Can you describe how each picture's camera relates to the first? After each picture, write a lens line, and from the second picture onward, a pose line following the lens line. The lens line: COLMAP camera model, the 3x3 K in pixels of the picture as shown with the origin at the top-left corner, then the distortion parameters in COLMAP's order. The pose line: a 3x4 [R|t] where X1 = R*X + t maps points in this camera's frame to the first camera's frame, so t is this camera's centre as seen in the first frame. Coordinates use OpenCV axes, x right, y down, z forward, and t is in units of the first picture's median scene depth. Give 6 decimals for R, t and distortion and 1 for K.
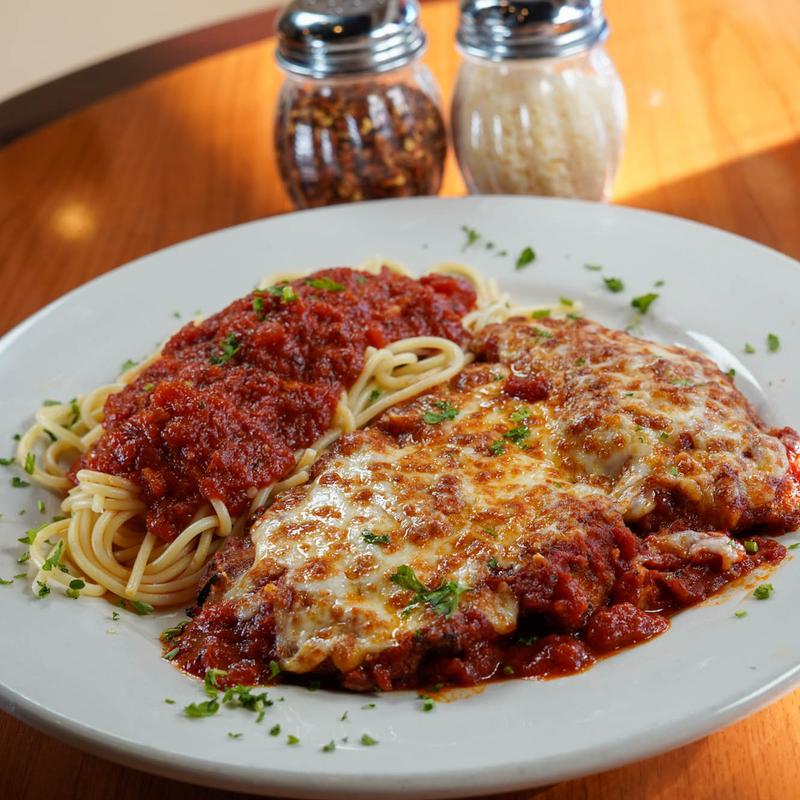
lens RADIAL K [[1869.4, 0, 400.0], [0, 1869.4, 400.0], [0, 0, 1]] dist [-0.032559, -0.037835]
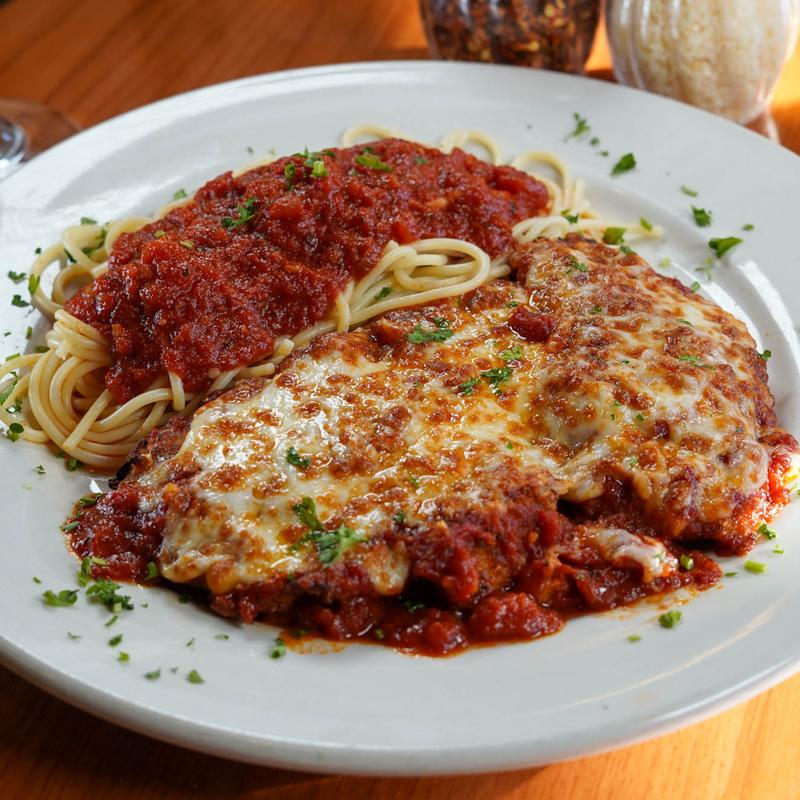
lens RADIAL K [[1869.4, 0, 400.0], [0, 1869.4, 400.0], [0, 0, 1]] dist [-0.032559, -0.037835]
pose [[0.956816, 0.232082, -0.175047, 0.186528], [-0.203190, 0.964581, 0.168219, -0.120036], [0.207888, -0.125387, 0.970083, 0.079576]]
